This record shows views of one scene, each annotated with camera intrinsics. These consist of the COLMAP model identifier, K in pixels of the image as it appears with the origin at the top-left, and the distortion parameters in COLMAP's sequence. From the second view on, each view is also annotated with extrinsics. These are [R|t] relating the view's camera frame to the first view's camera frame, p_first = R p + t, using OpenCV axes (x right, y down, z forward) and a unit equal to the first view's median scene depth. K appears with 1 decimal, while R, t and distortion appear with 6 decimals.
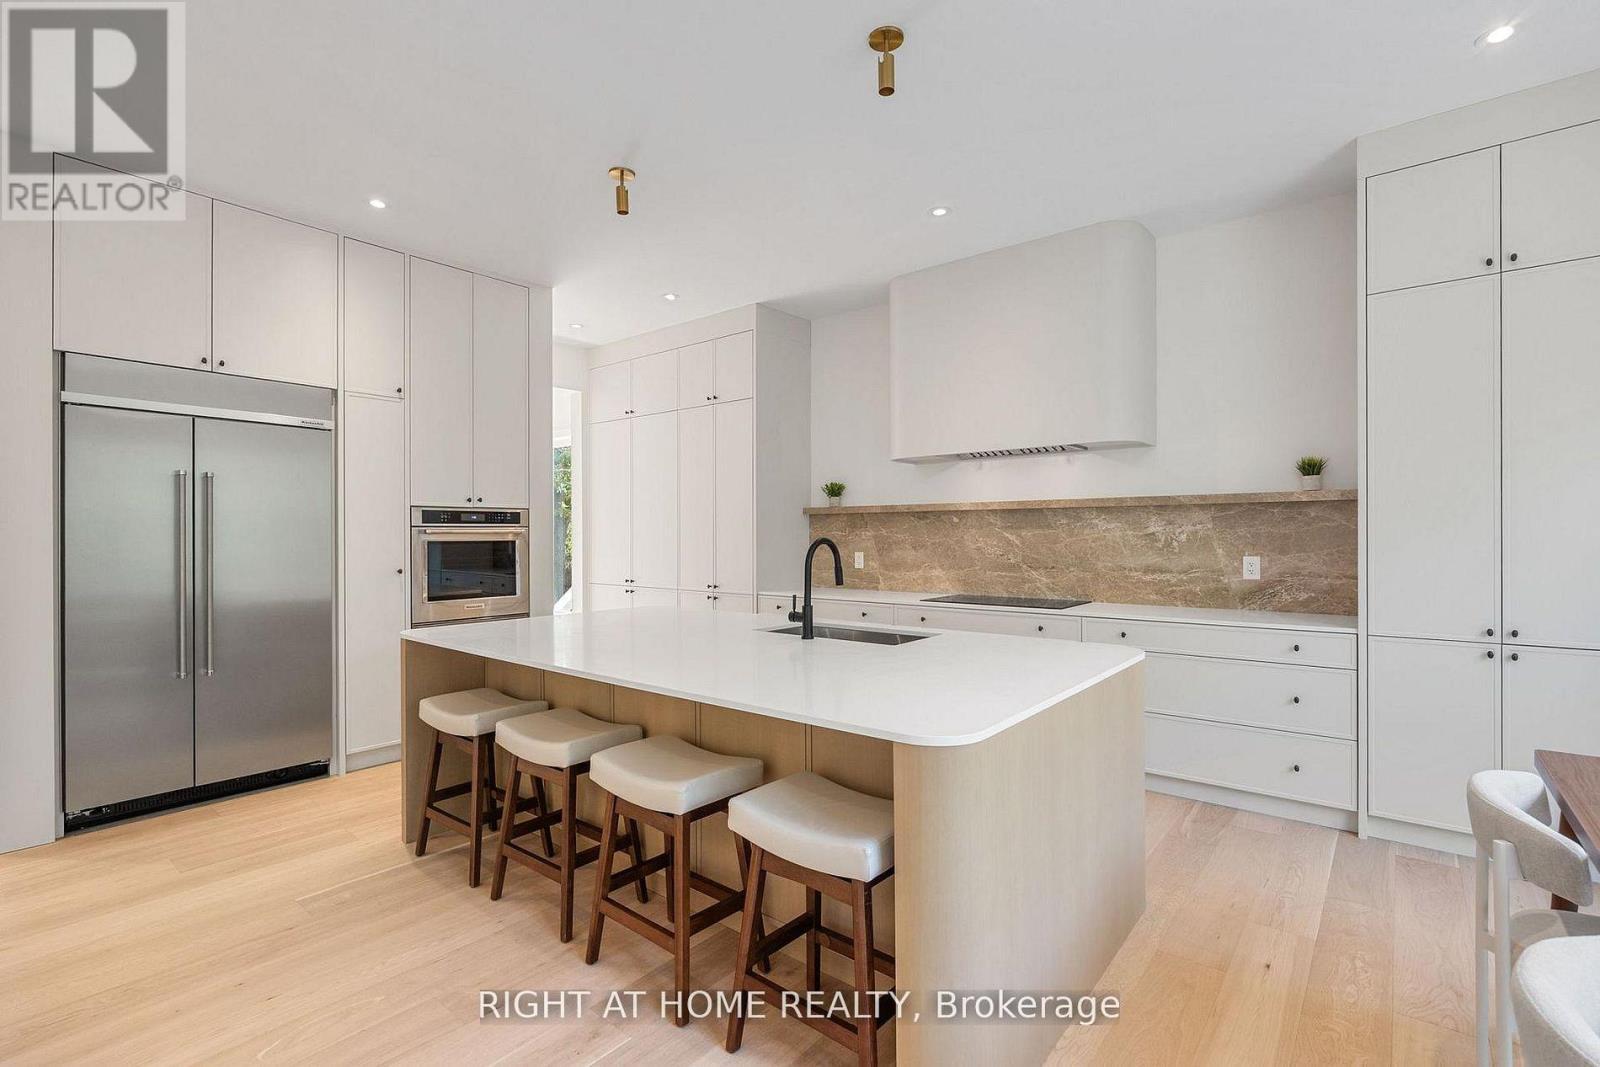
lens RADIAL K [[740.6, 0, 799.5], [0, 740.6, 534.1], [0, 0, 1]] dist [0.000515, 0.000016]
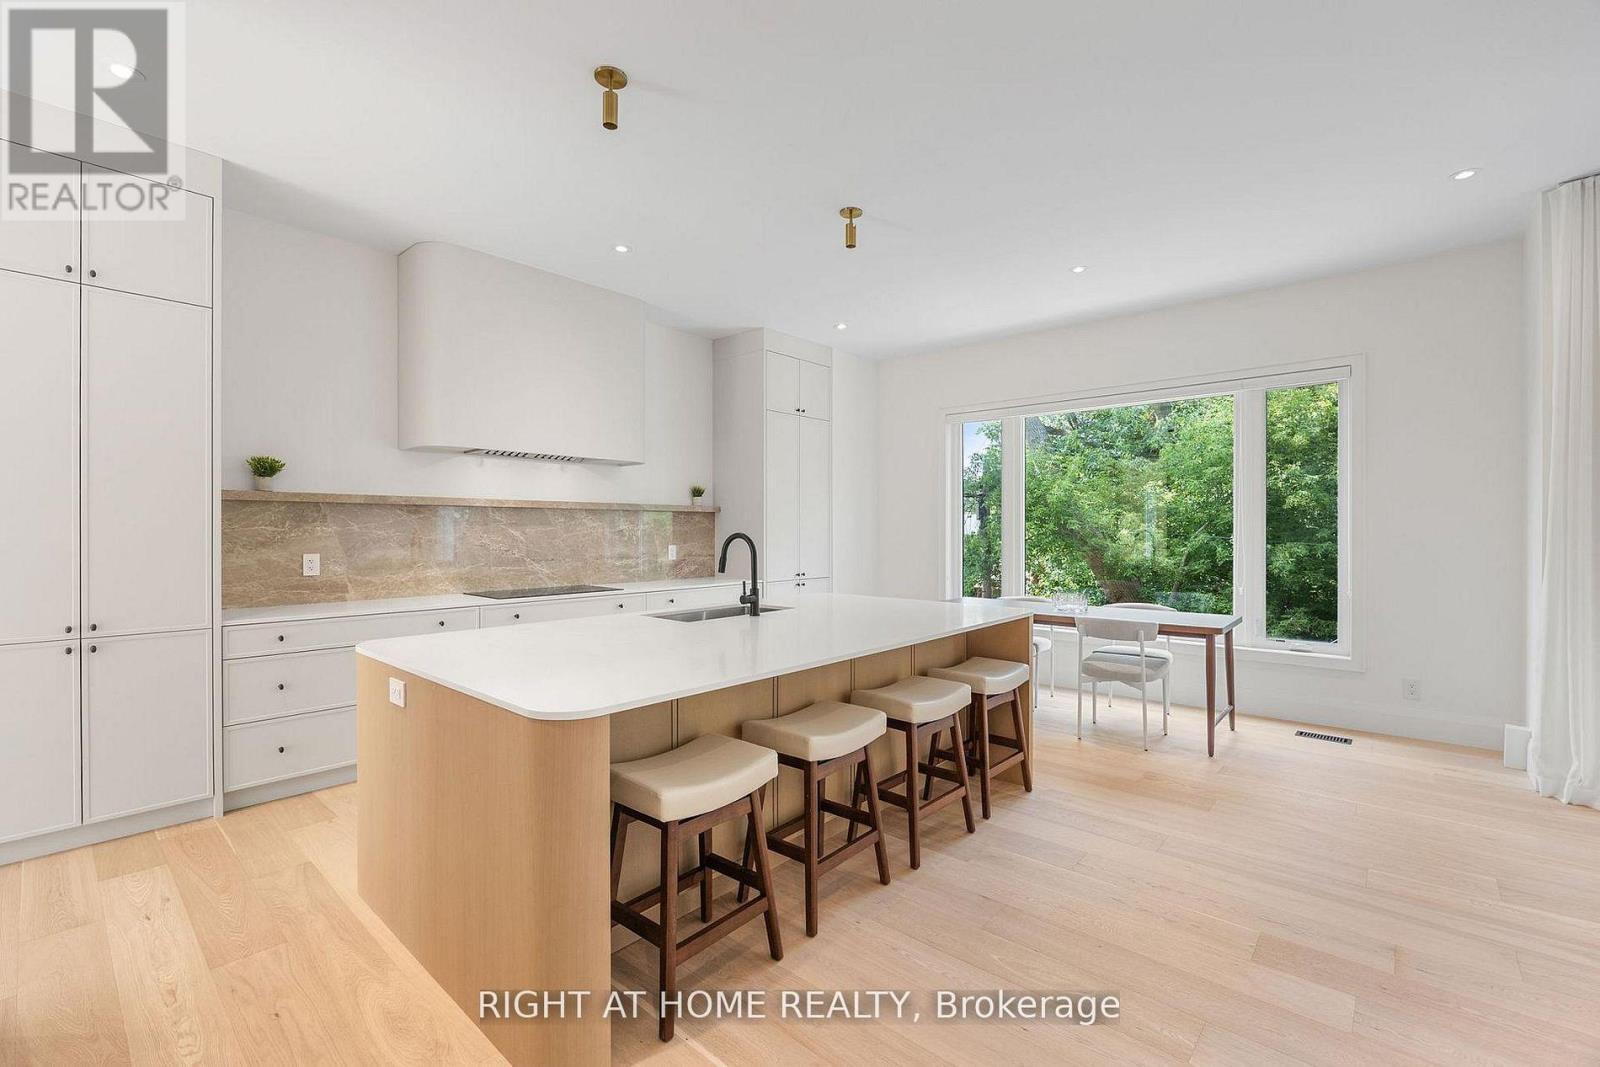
lens RADIAL K [[677.0, 0, 803.8], [0, 677.0, 536.2], [0, 0, 1]] dist [-0.013973, 0.001504]
pose [[0.035583, -0.003069, 0.999362, -0.715465], [0.000889, 0.999995, 0.003039, 0.005831], [-0.999366, 0.000781, 0.035585, 0.580316]]
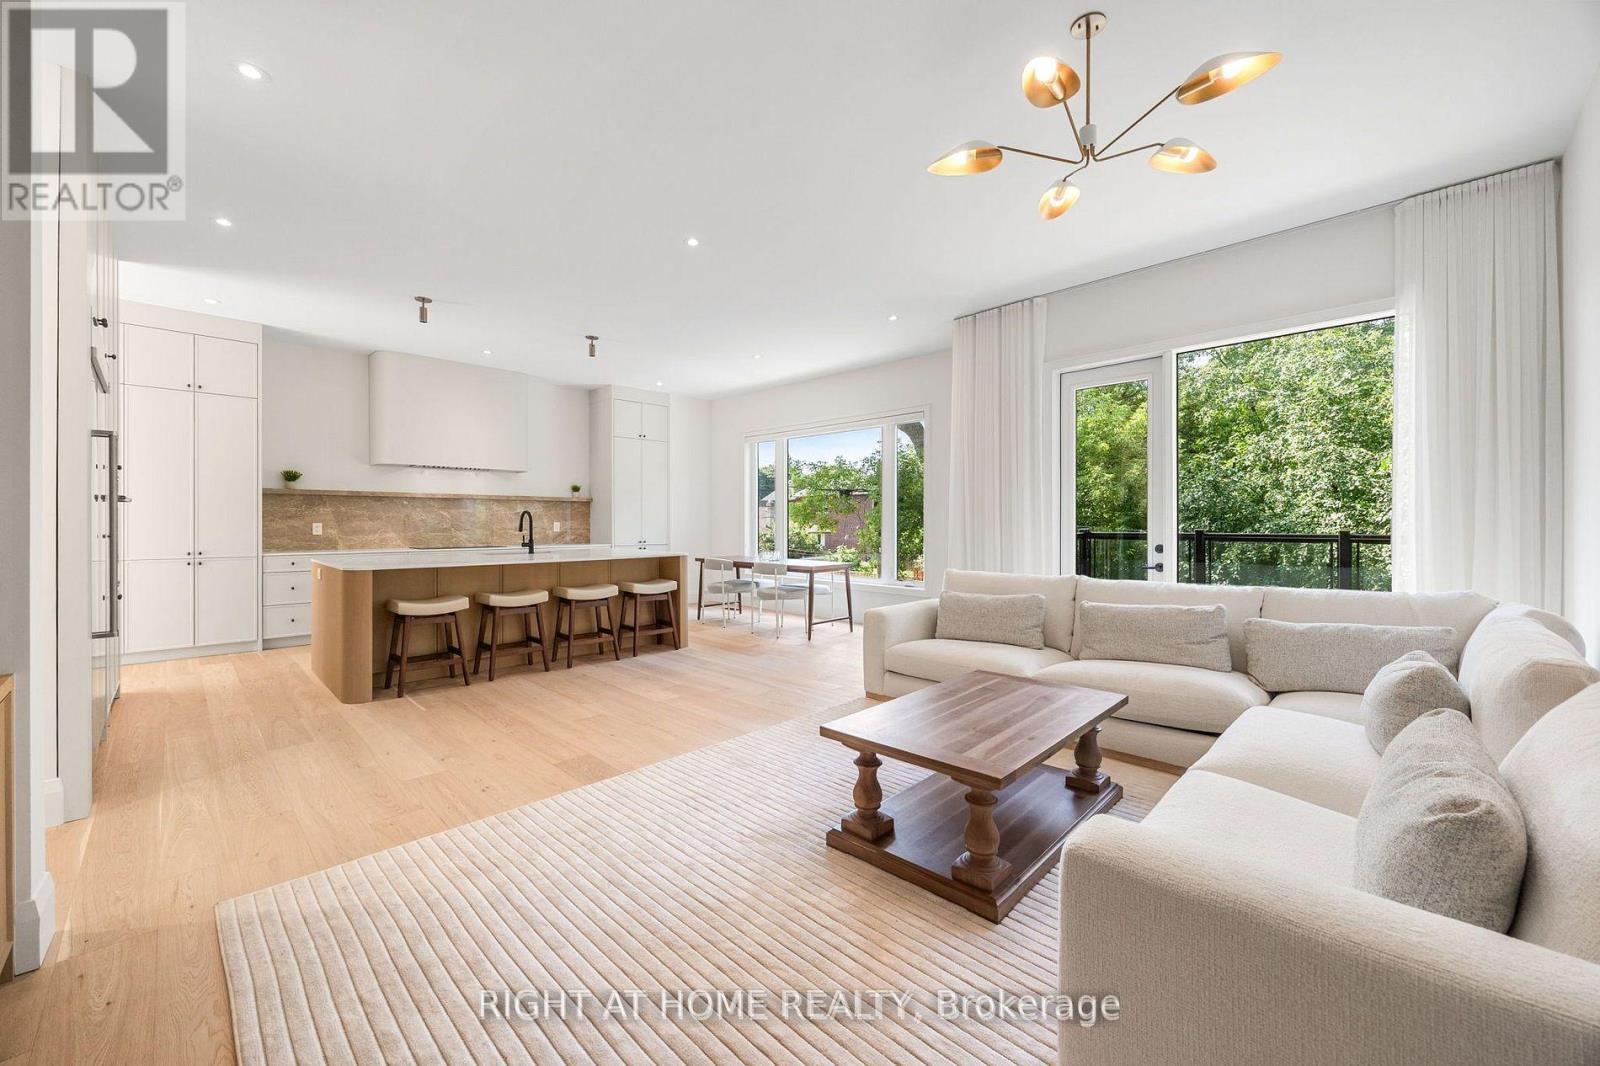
lens RADIAL K [[612.0, 0, 797.3], [0, 612.0, 527.4], [0, 0, 1]] dist [-0.002159, -0.000571]
pose [[0.092500, -0.003491, 0.995707, -1.190651], [-0.001319, 0.999993, 0.003629, 0.033424], [-0.995712, -0.001649, 0.092495, 0.000630]]
